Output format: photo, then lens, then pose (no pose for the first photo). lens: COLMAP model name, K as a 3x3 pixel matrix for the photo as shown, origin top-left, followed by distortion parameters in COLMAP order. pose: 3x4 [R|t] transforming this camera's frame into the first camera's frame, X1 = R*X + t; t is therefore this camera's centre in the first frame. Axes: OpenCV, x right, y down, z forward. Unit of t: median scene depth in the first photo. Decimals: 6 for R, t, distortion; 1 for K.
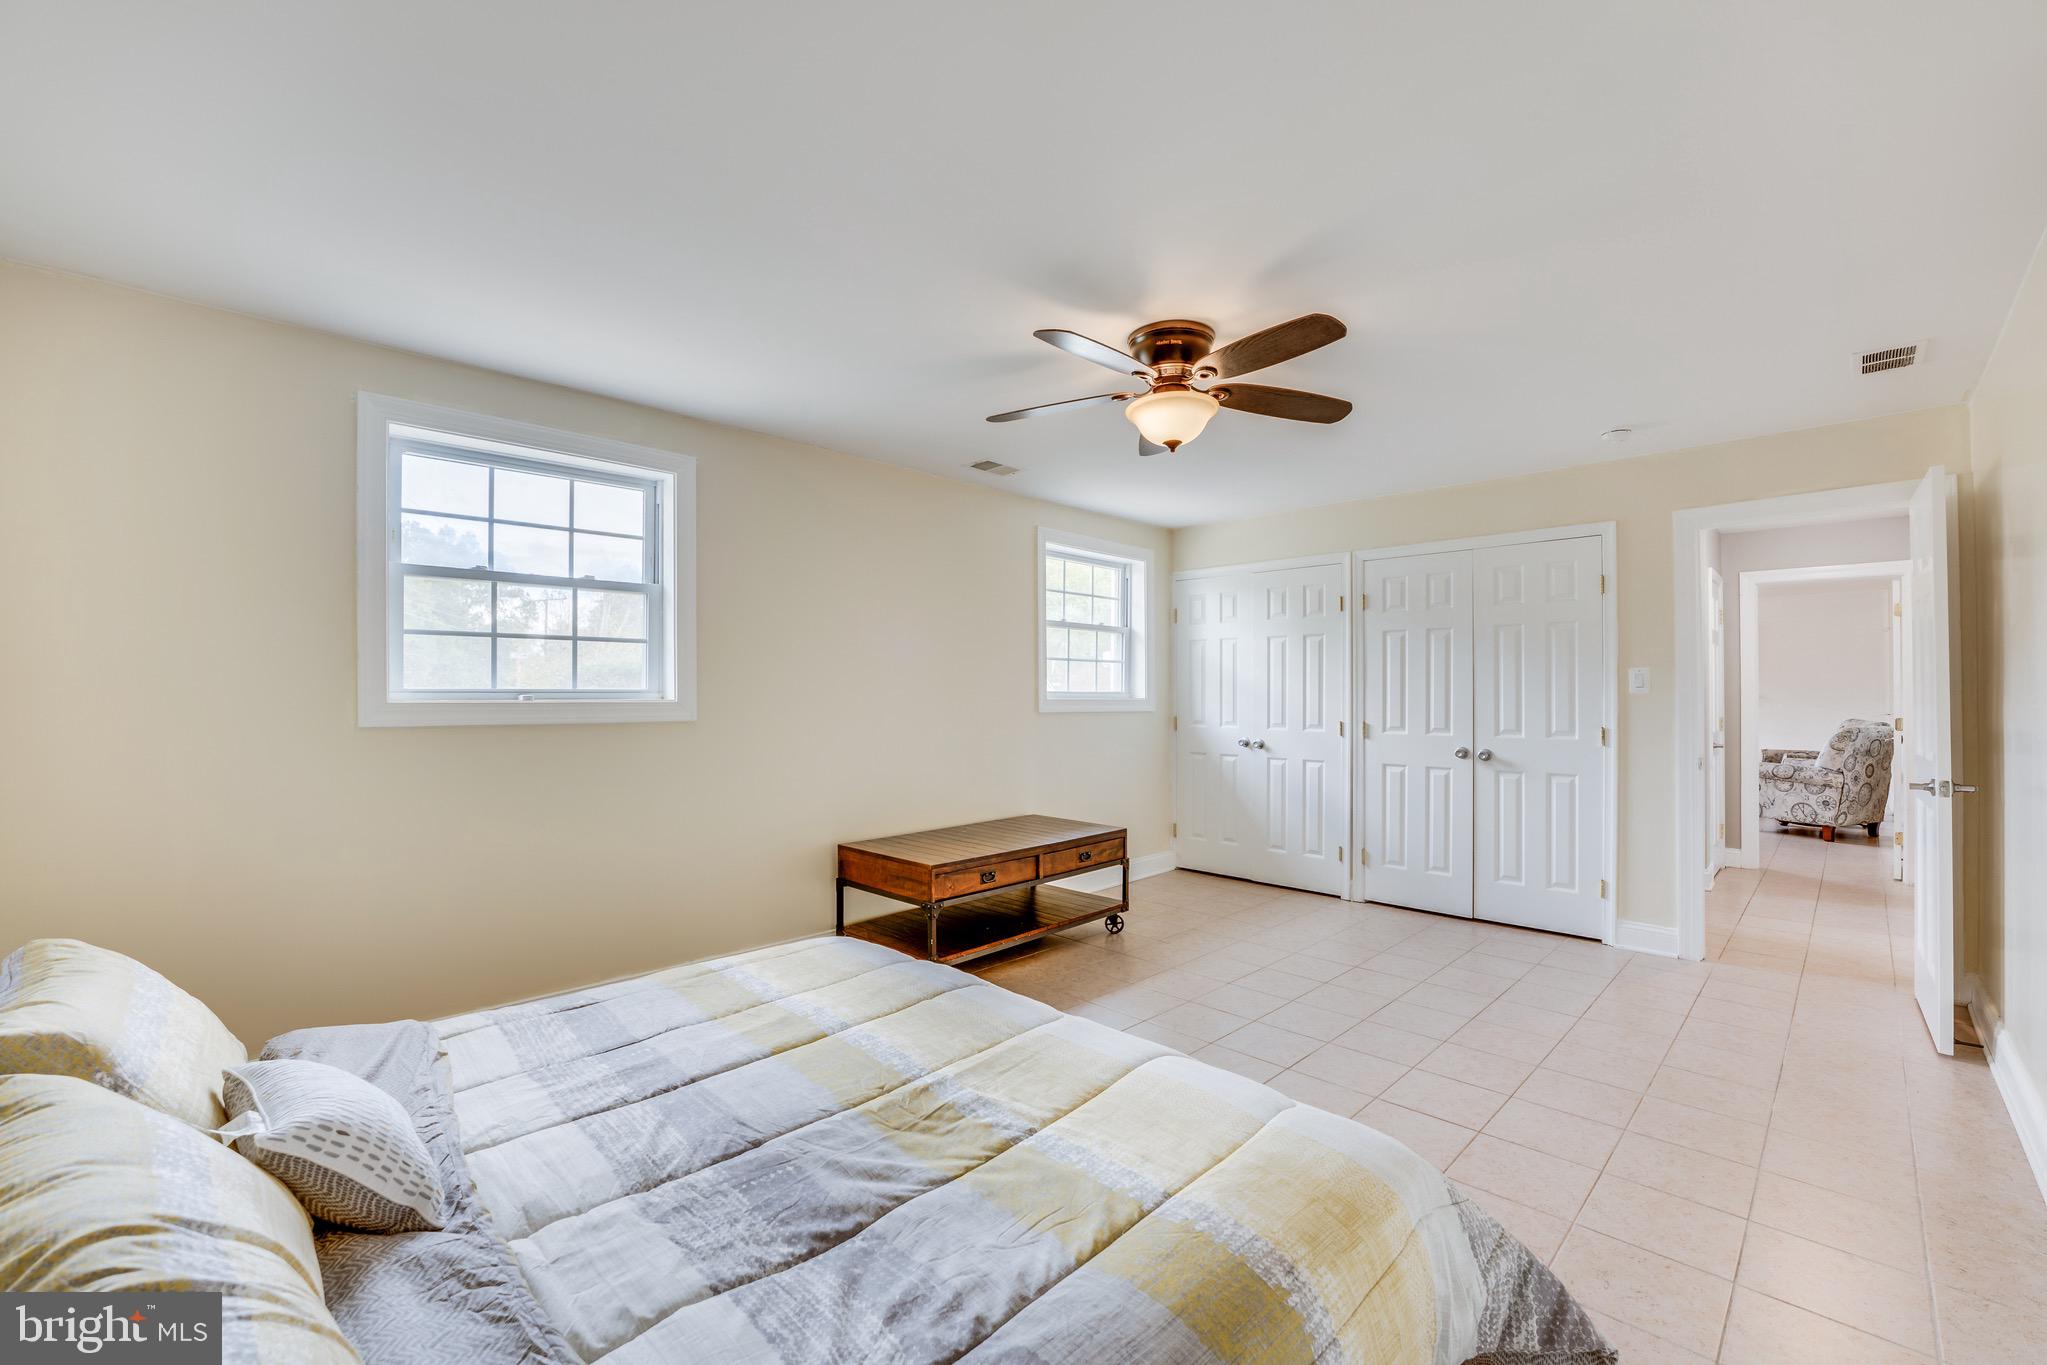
lens RADIAL K [[783.6, 0, 1023.5], [0, 783.6, 682.5], [0, 0, 1]] dist [-0.000810, -0.000055]
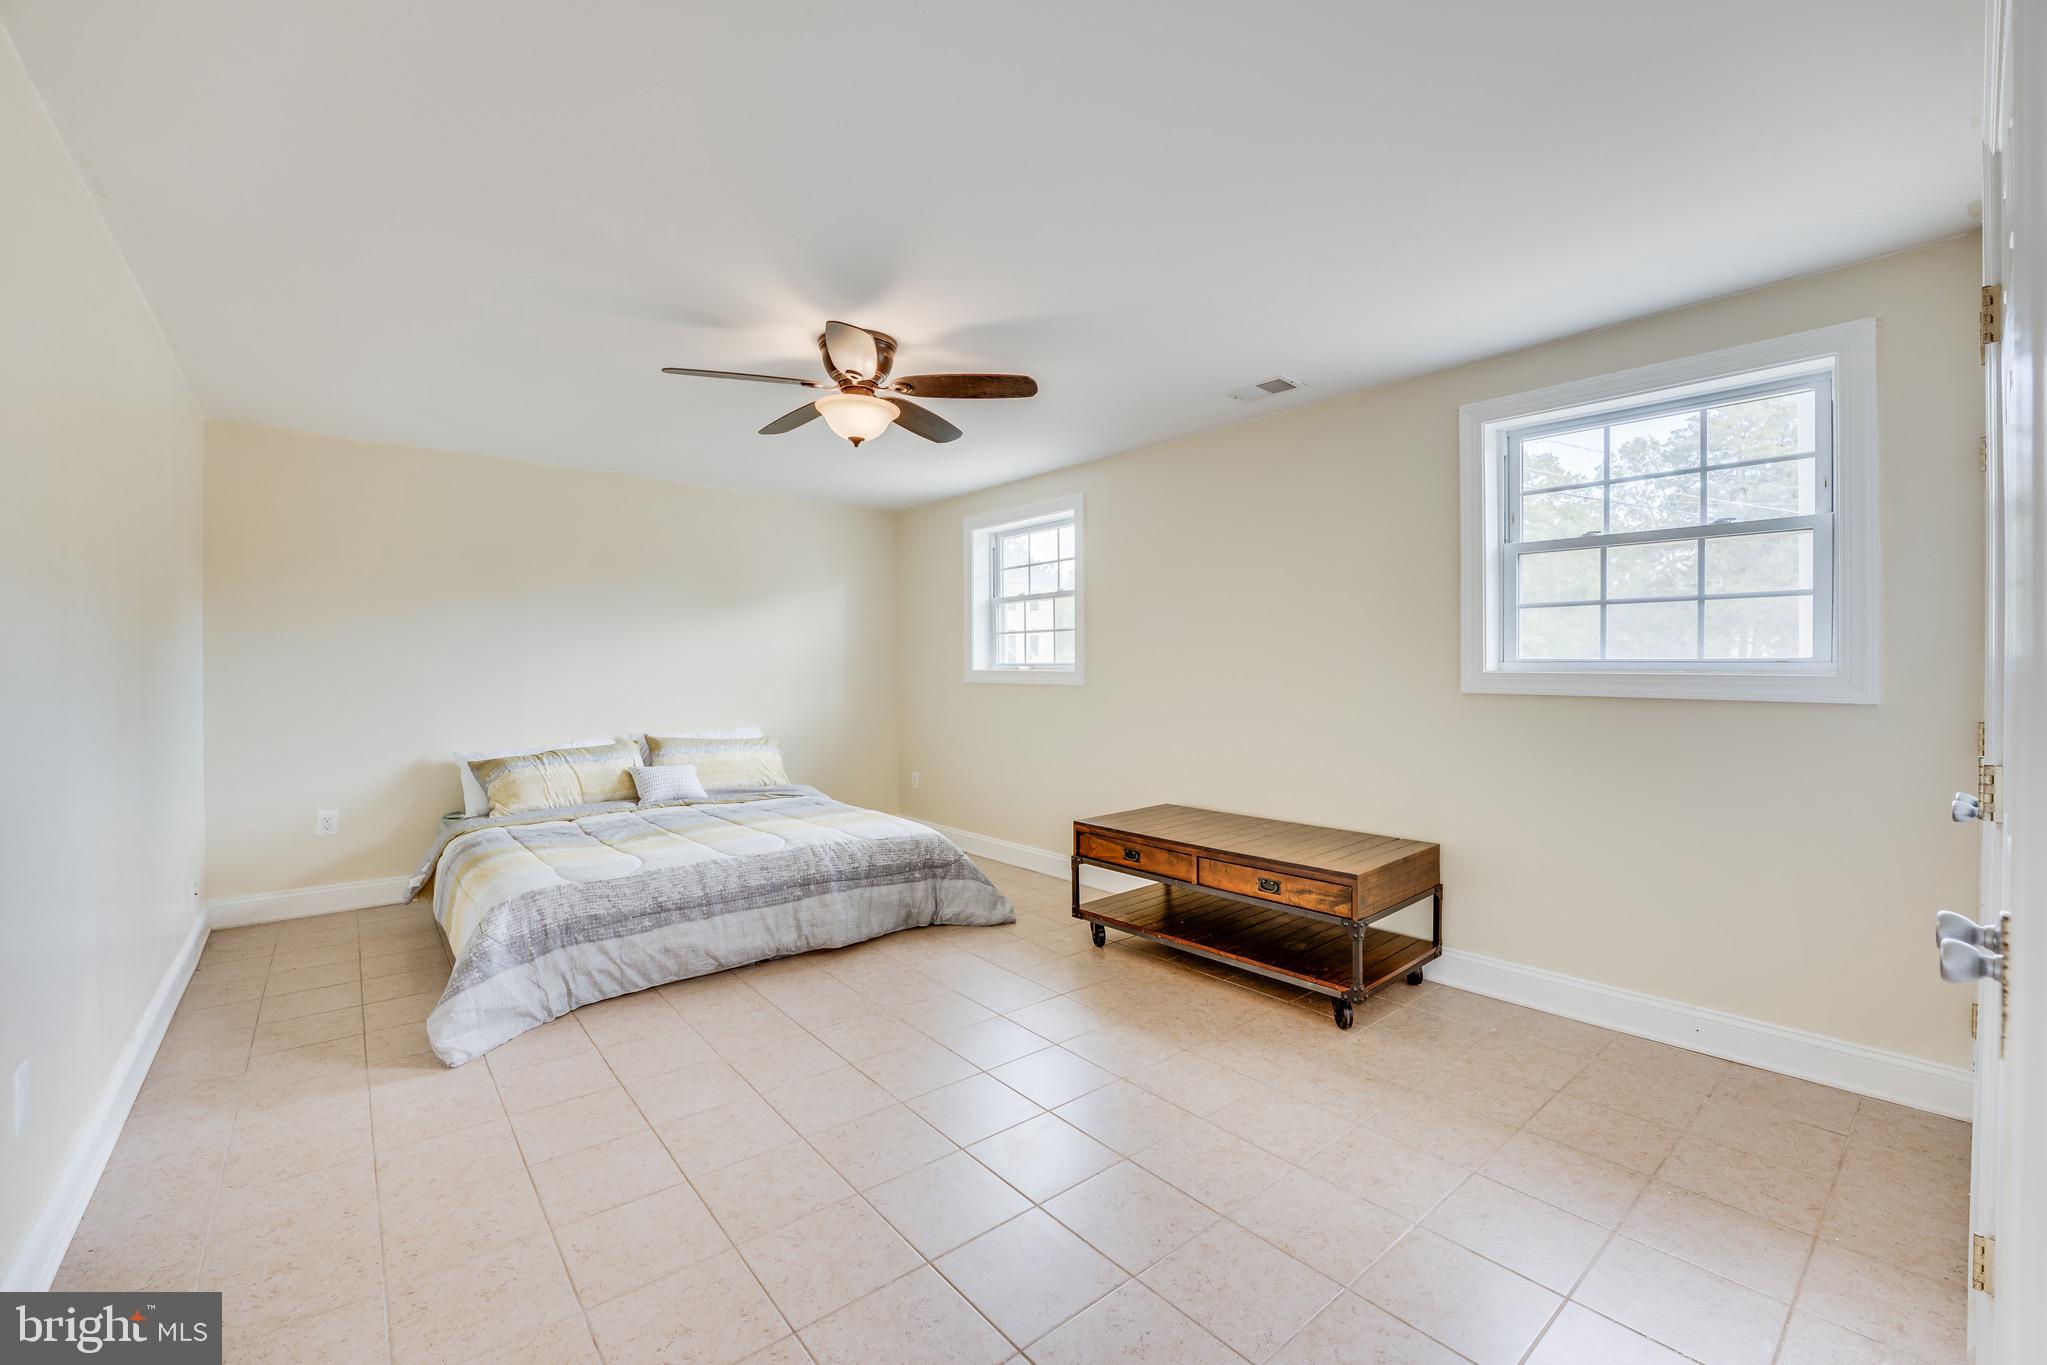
lens RADIAL K [[851.0, 0, 1031.2], [0, 851.0, 679.2], [0, 0, 1]] dist [-0.021536, -0.000157]
pose [[-0.054409, 0.017077, -0.998373, 0.429148], [0.016409, 0.999734, 0.016206, 0.004962], [0.998384, -0.015500, -0.054675, 0.397941]]
